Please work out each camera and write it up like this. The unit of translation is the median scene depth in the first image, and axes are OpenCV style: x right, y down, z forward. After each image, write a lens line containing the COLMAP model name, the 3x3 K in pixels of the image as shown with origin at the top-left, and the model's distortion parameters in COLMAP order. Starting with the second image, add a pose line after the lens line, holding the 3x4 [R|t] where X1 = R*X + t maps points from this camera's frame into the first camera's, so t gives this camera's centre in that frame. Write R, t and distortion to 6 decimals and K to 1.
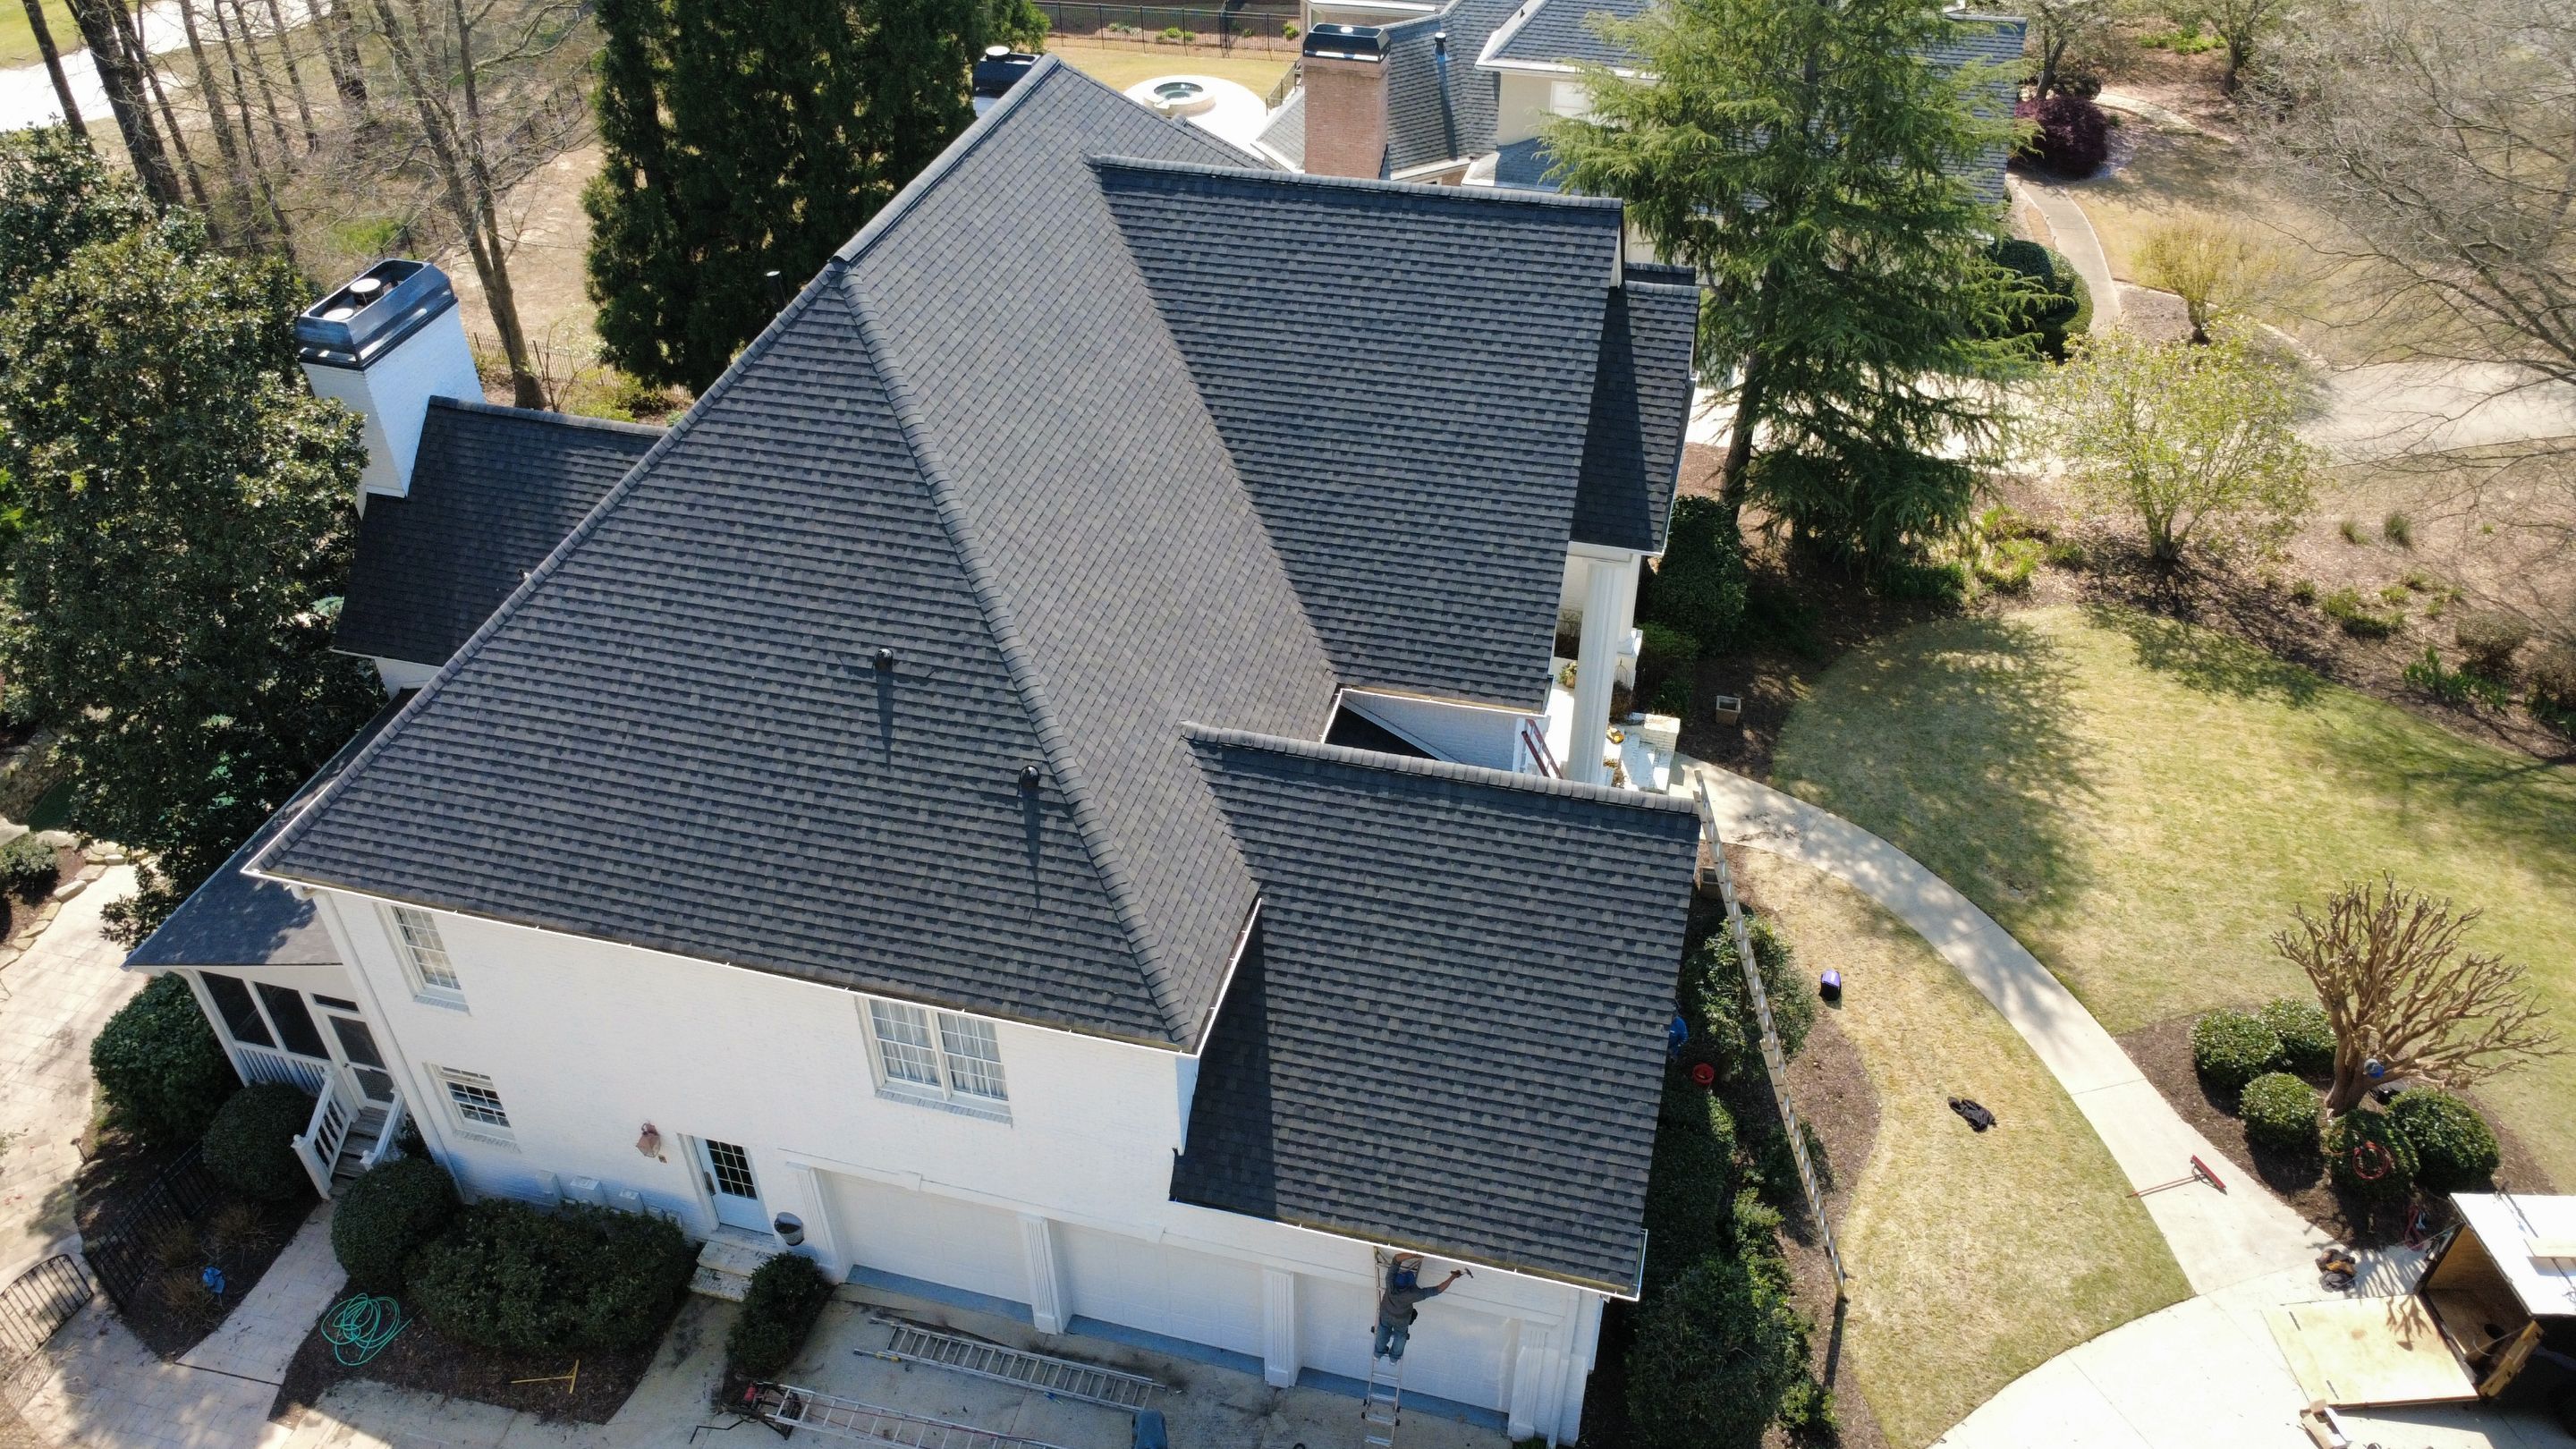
lens RADIAL K [[1875.1, 0, 1285.6], [0, 1875.1, 727.5], [0, 0, 1]] dist [-0.006053, 0.006585]
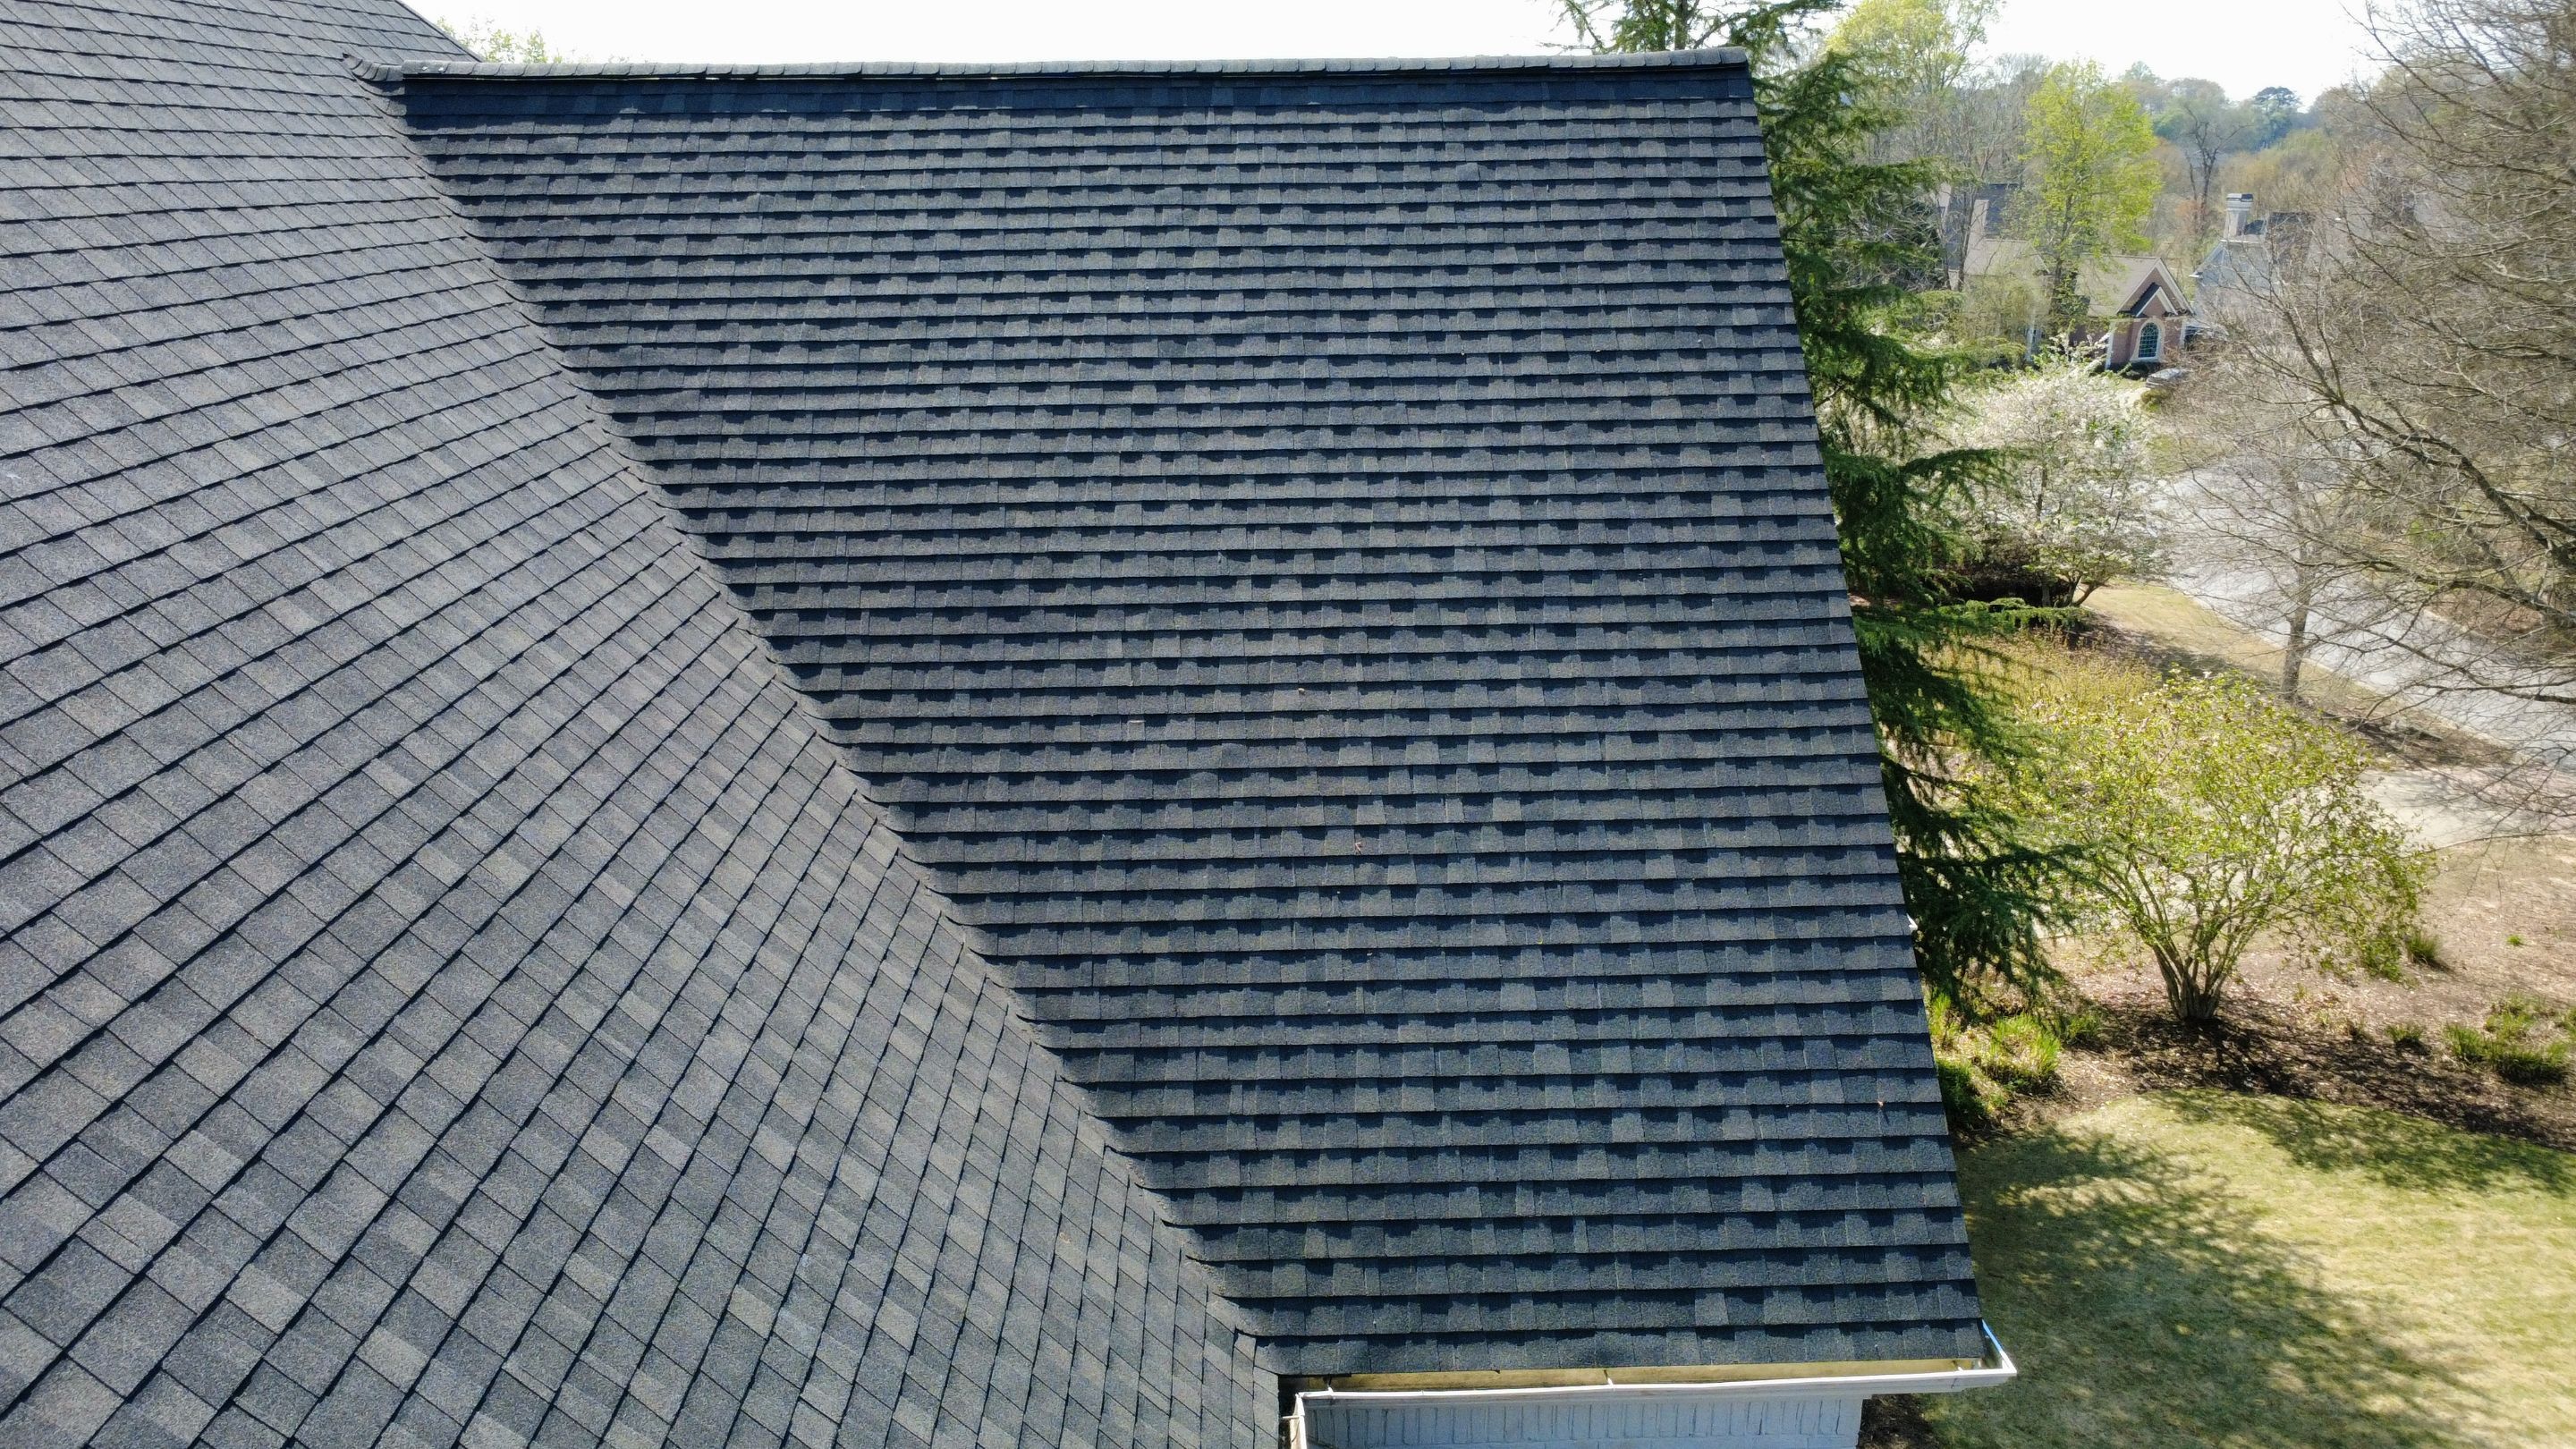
lens RADIAL K [[1875.1, 0, 1285.6], [0, 1875.1, 727.5], [0, 0, 1]] dist [-0.006053, 0.006585]
pose [[0.960719, -0.074091, 0.267450, -0.039289], [0.166743, 0.924470, -0.342858, -0.016741], [-0.221847, 0.373986, 0.900510, 0.696433]]
